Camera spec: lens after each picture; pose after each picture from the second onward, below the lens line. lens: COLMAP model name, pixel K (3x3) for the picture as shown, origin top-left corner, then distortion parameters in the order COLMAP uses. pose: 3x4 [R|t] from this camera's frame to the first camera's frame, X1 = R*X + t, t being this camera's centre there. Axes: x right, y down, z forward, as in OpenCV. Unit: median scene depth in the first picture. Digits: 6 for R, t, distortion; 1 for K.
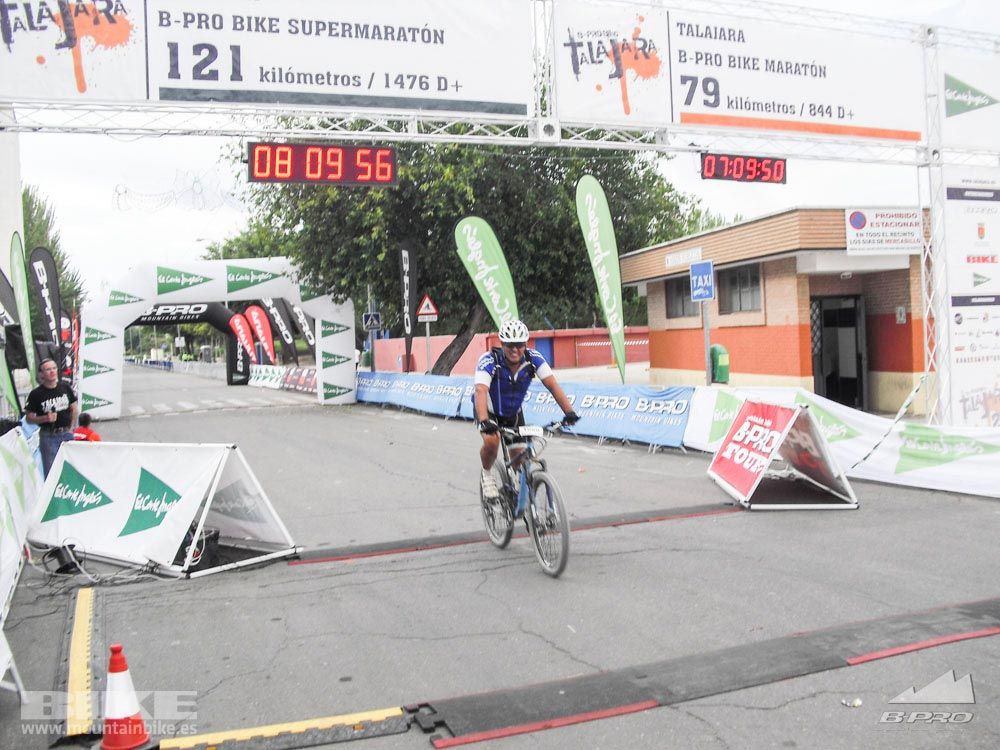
lens RADIAL K [[1034.8, 0, 512.8], [0, 1034.8, 385.9], [0, 0, 1]] dist [-0.222803, 0.223431]
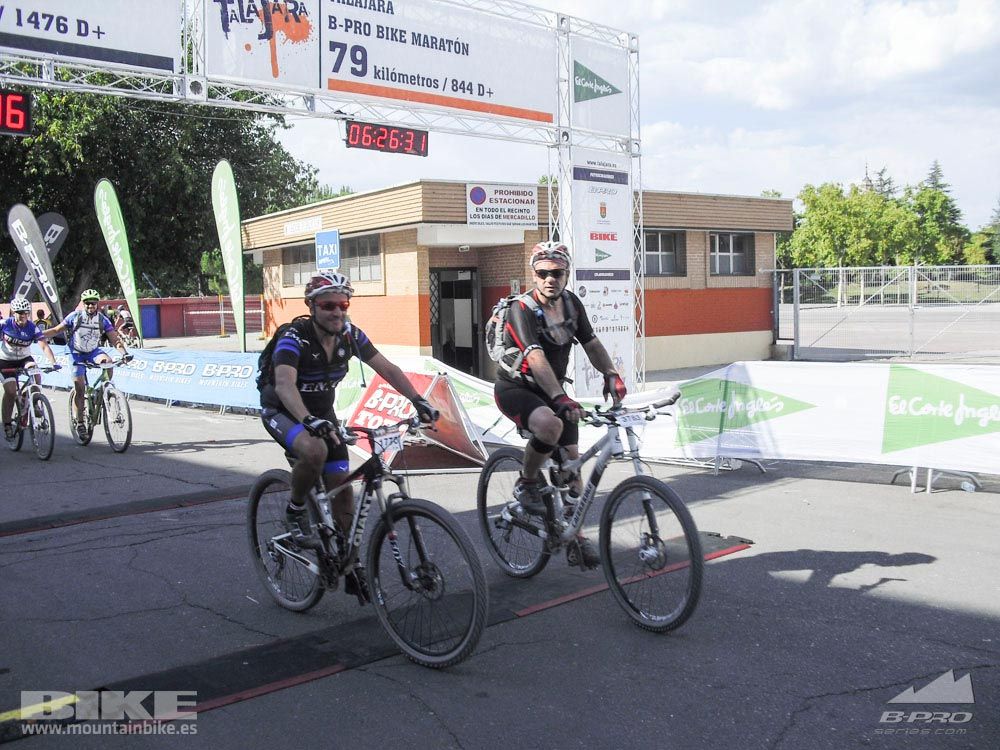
lens RADIAL K [[1029.7, 0, 511.4], [0, 1029.7, 387.0], [0, 0, 1]] dist [-0.221776, 0.223618]
pose [[0.928065, -0.007503, 0.372343, -0.038306], [-0.003696, 0.999562, 0.029353, 0.003295], [-0.372400, -0.028618, 0.927631, 0.009502]]
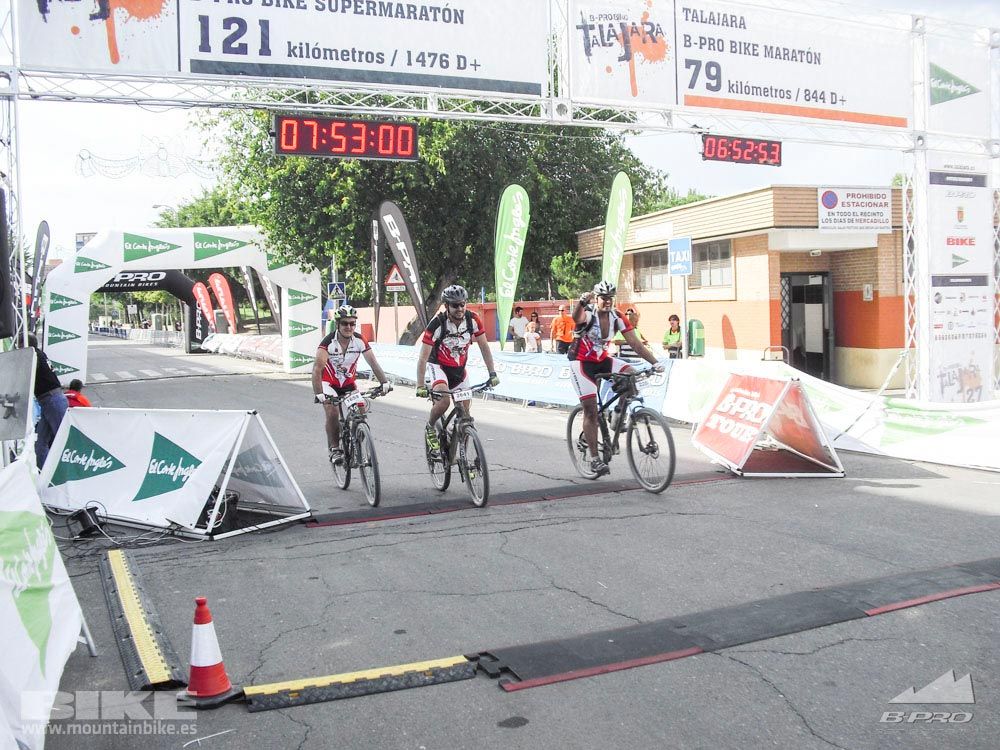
lens RADIAL K [[1034.8, 0, 512.8], [0, 1034.8, 385.9], [0, 0, 1]] dist [-0.222803, 0.223431]
pose [[0.998735, 0.009937, 0.049301, -0.059823], [-0.011310, 0.999554, 0.027645, 0.001467], [-0.049005, -0.028167, 0.998401, -0.035824]]
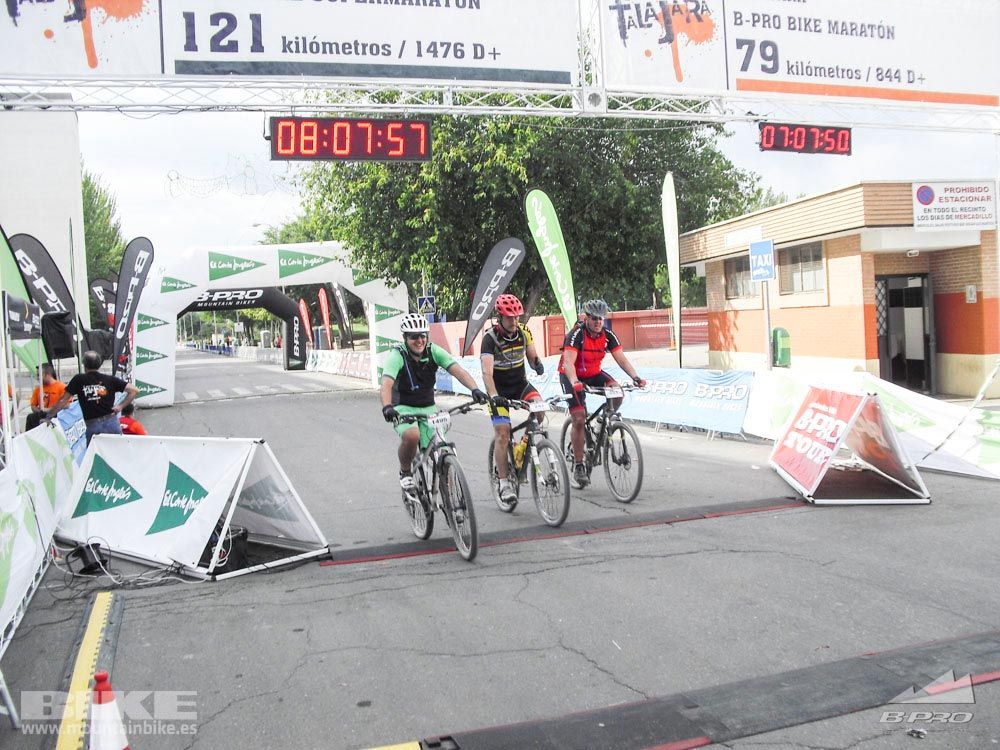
lens RADIAL K [[1034.8, 0, 512.8], [0, 1034.8, 385.9], [0, 0, 1]] dist [-0.222803, 0.223431]
pose [[0.998282, -0.005903, -0.058289, 0.013015], [0.006917, 0.999828, 0.017219, -0.005780], [0.058178, -0.017593, 0.998151, 0.063225]]
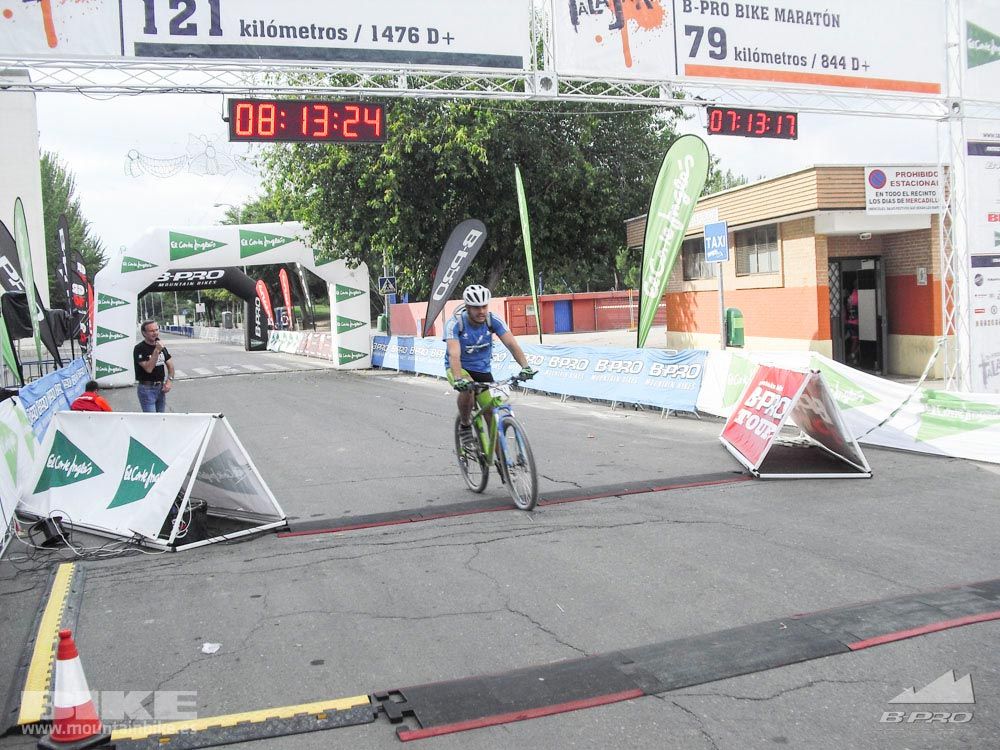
lens RADIAL K [[1034.8, 0, 512.8], [0, 1034.8, 385.9], [0, 0, 1]] dist [-0.222803, 0.223431]
pose [[0.999741, -0.003976, -0.022420, 0.023655], [0.004766, 0.999365, 0.035306, -0.001450], [0.022266, -0.035404, 0.999125, 0.037048]]
